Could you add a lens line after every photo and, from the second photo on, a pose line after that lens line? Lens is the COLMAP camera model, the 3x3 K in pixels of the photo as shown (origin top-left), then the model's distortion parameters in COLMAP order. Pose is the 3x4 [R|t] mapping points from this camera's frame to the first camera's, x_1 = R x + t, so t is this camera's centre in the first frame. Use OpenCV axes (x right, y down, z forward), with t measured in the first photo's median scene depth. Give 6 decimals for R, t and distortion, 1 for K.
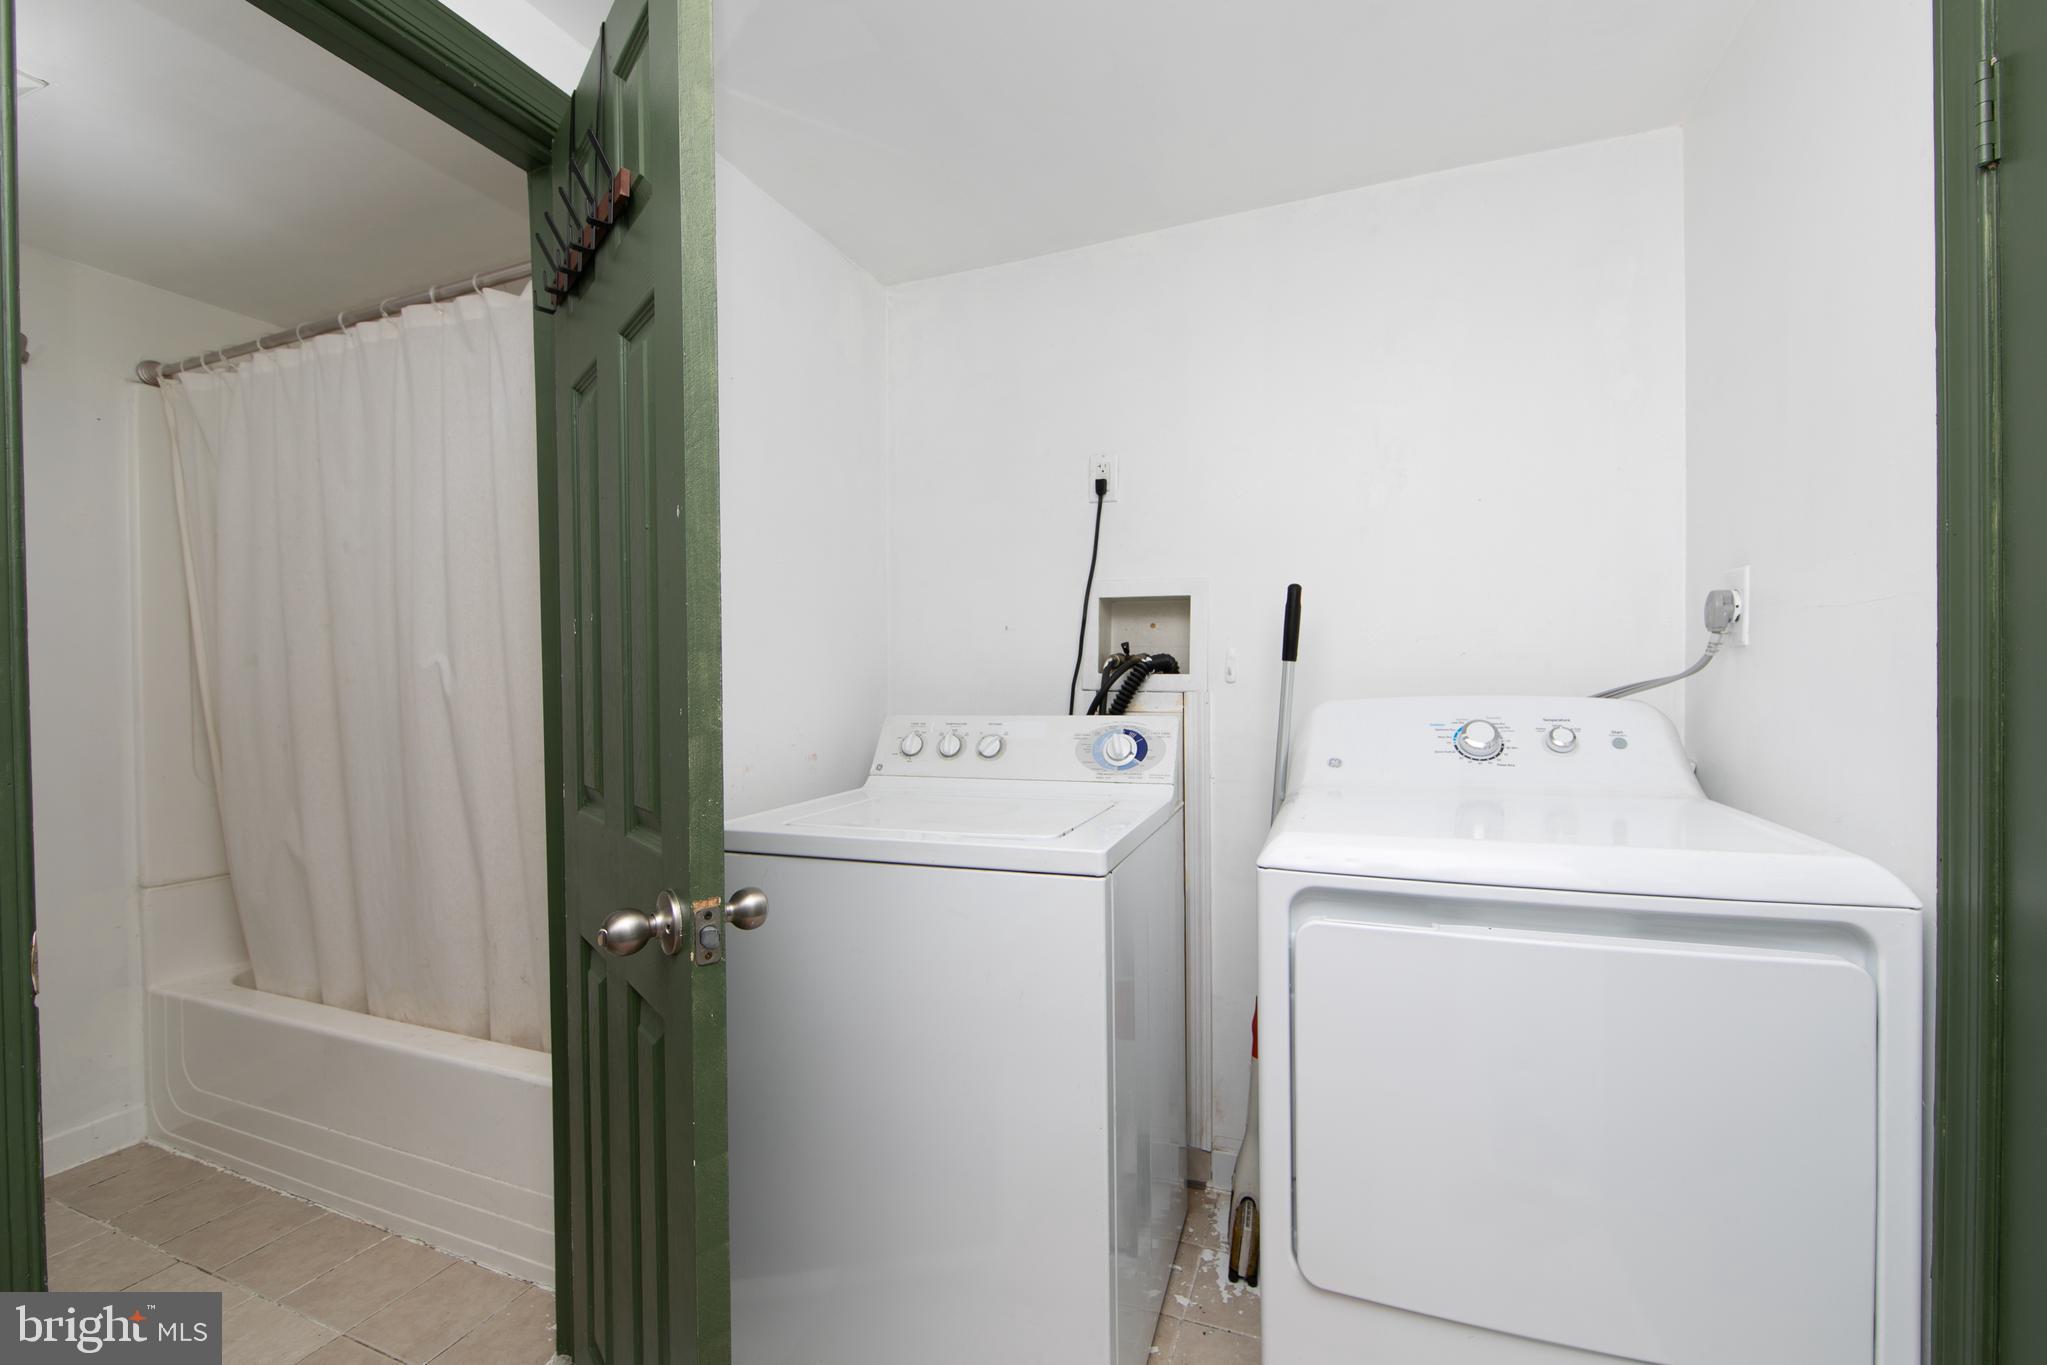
lens RADIAL K [[863.6, 0, 1023.5], [0, 863.6, 682.5], [0, 0, 1]] dist [-0.002427, -0.000425]
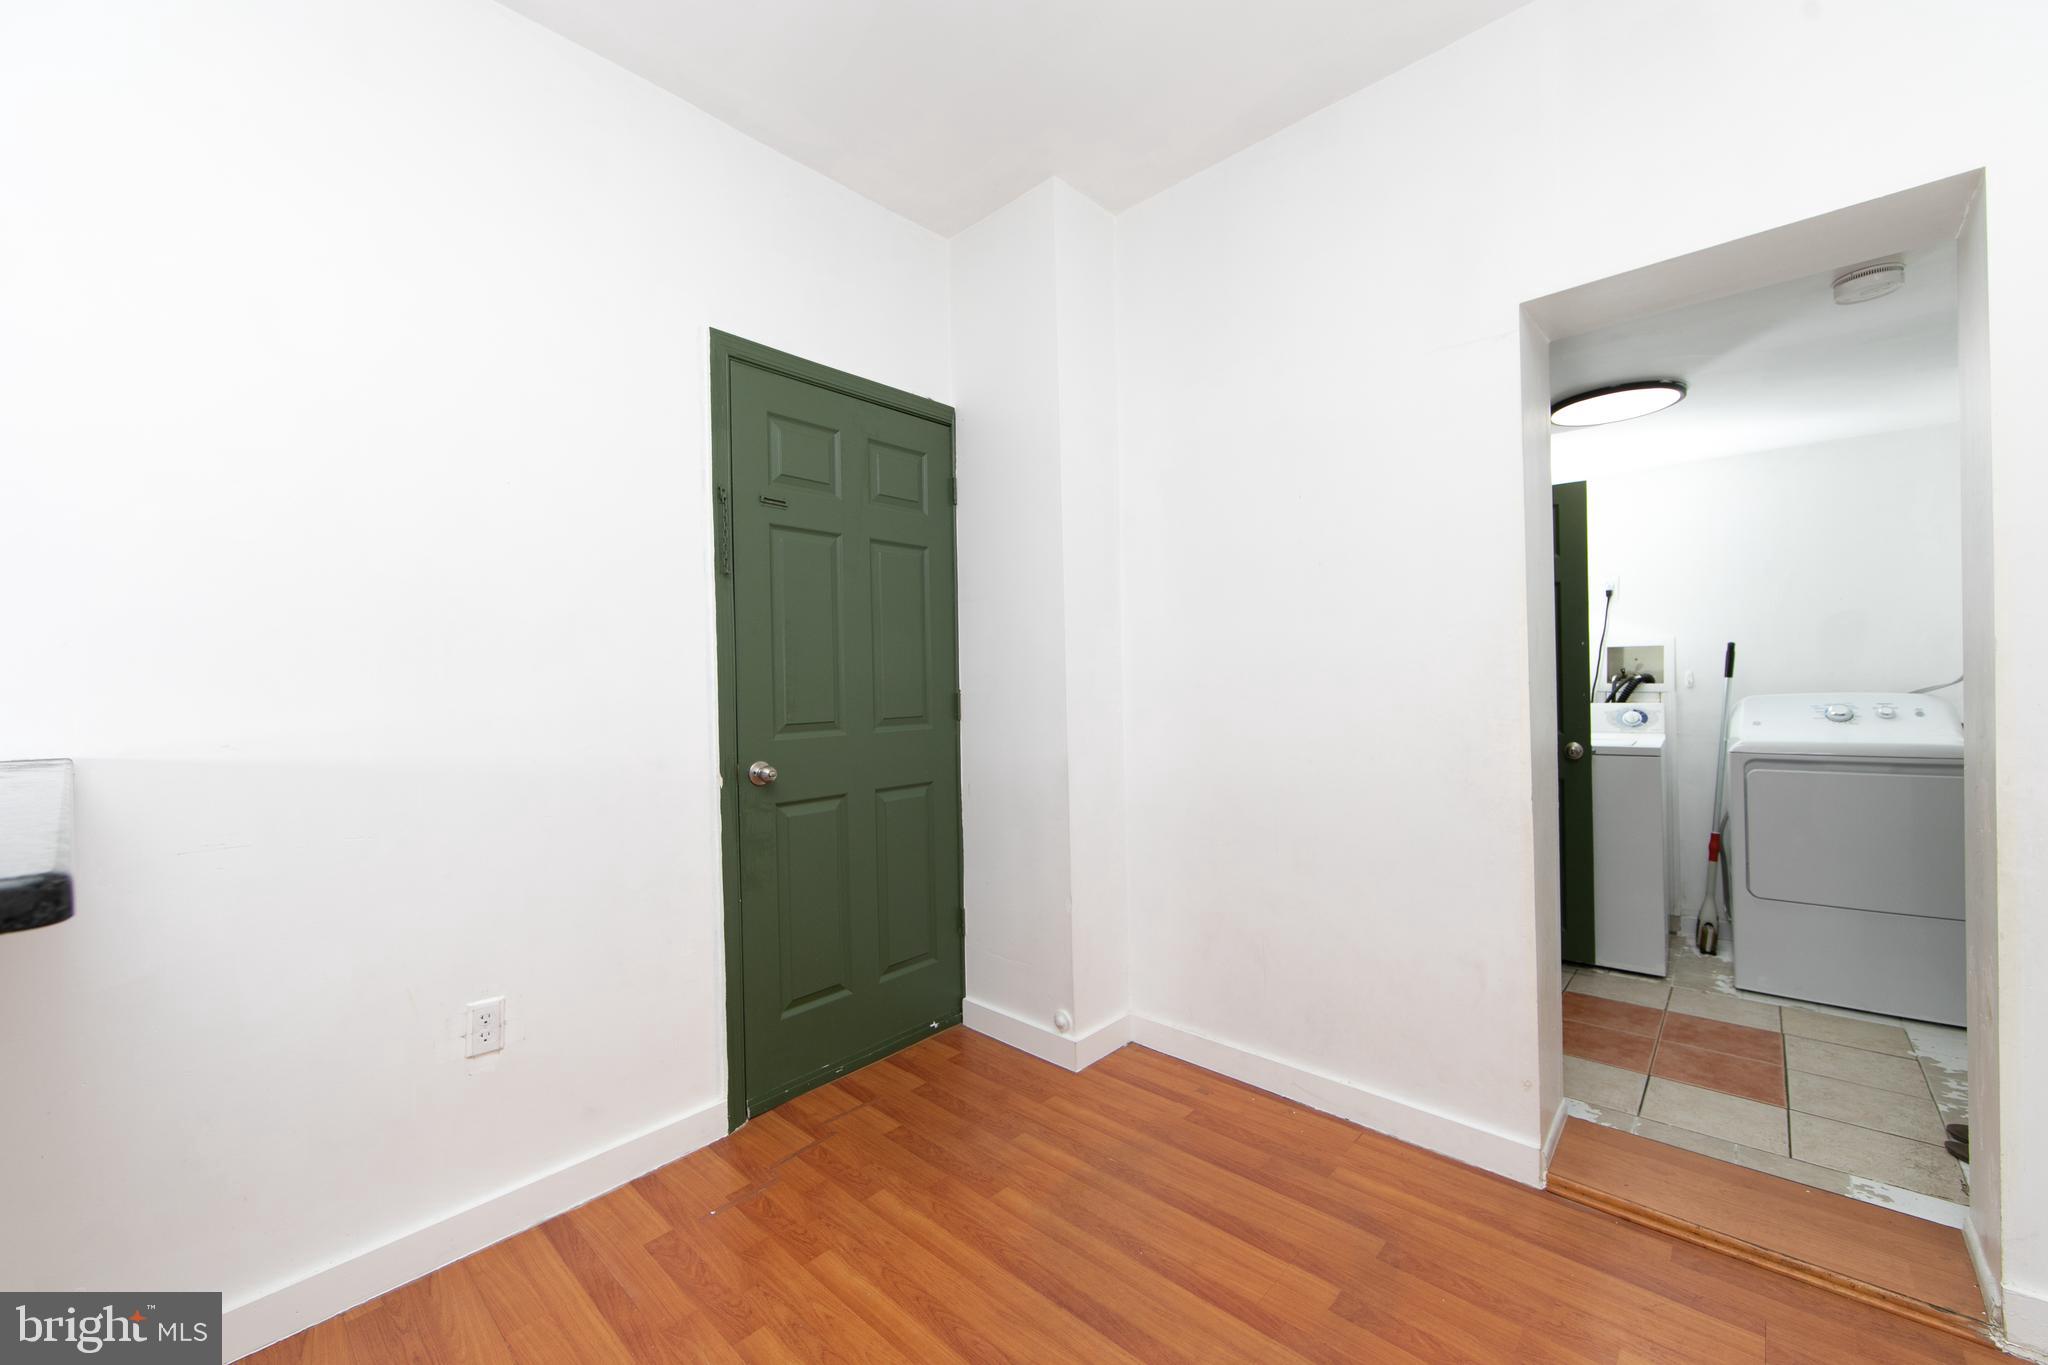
lens RADIAL K [[809.8, 0, 1024.0], [0, 809.8, 682.5], [0, 0, 1]] dist [-0.004861, -0.000025]
pose [[0.935844, -0.010775, -0.352249, -0.593330], [0.007869, 0.999922, -0.009680, -0.005819], [0.352326, 0.006287, 0.935856, -1.424555]]
